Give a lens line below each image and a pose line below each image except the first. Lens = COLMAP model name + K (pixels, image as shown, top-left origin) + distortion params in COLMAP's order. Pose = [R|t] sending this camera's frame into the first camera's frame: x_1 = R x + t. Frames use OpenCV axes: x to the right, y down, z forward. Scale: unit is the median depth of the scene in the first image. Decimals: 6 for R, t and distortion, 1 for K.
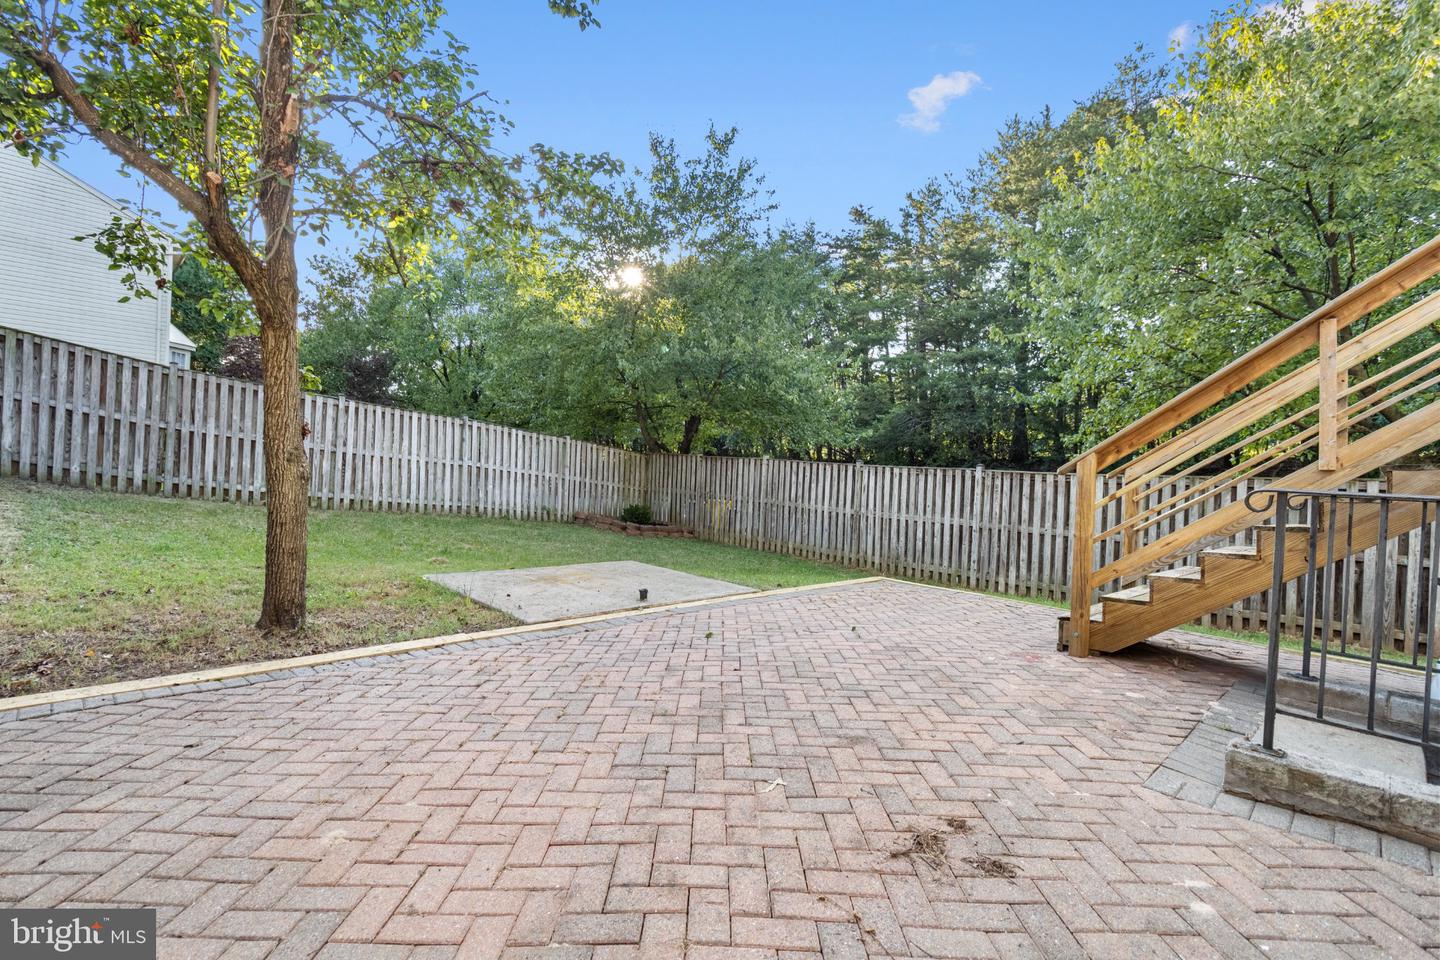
lens RADIAL K [[671.9, 0, 720.0], [0, 671.9, 480.0], [0, 0, 1]] dist [0.002362, -0.000262]
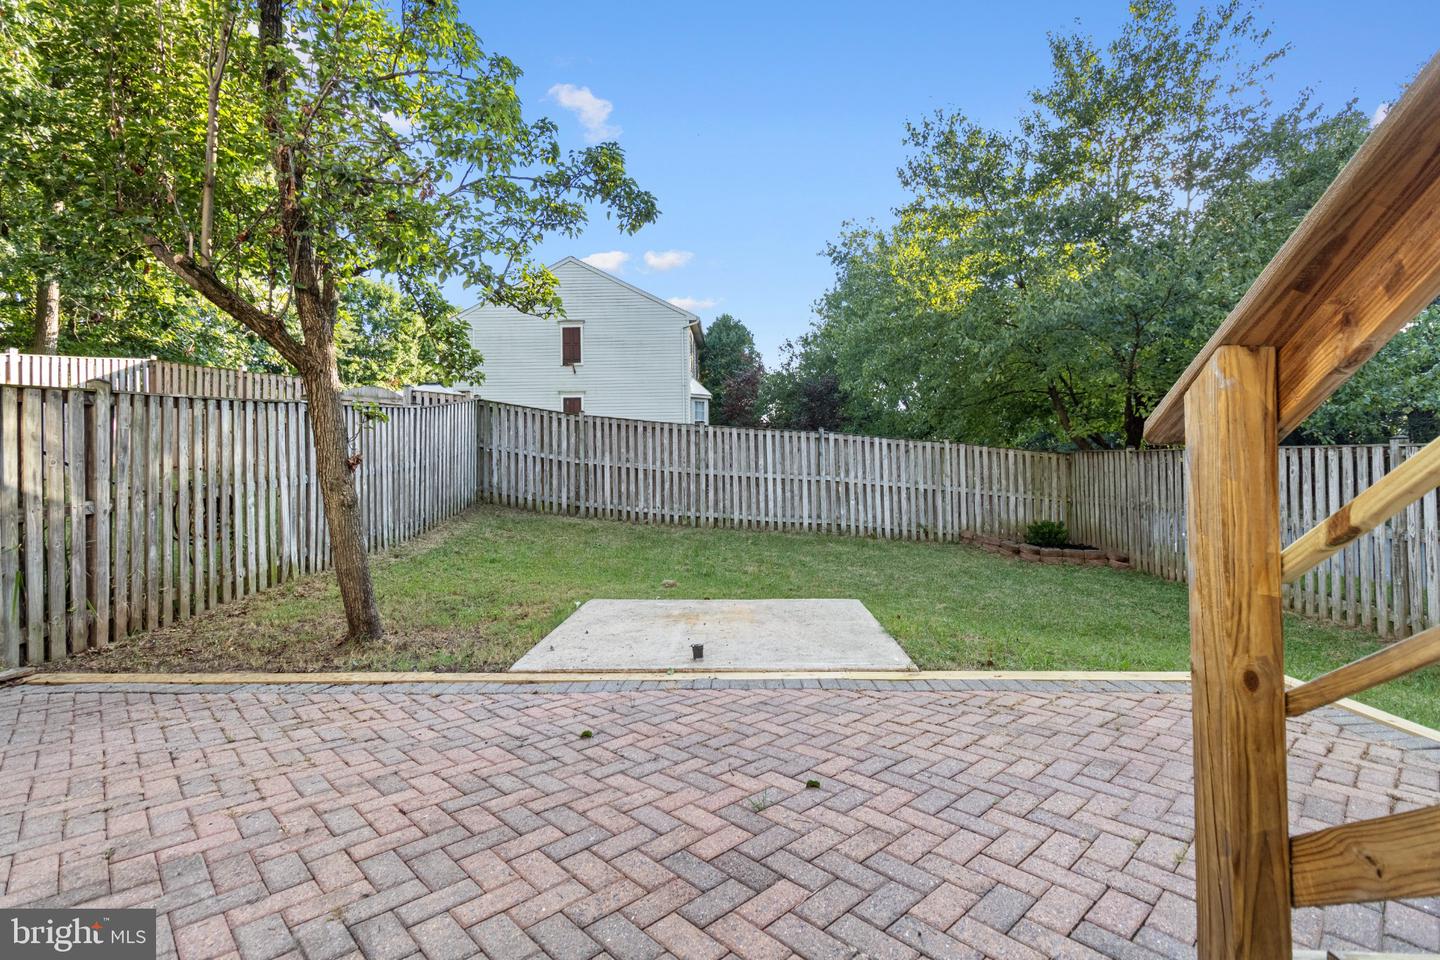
lens RADIAL K [[671.9, 0, 720.0], [0, 671.9, 480.0], [0, 0, 1]] dist [0.002362, -0.000262]
pose [[0.690720, -0.047195, -0.721581, 0.228130], [0.033267, 0.998885, -0.033488, 0.004763], [0.722357, -0.000874, 0.691520, 0.266223]]
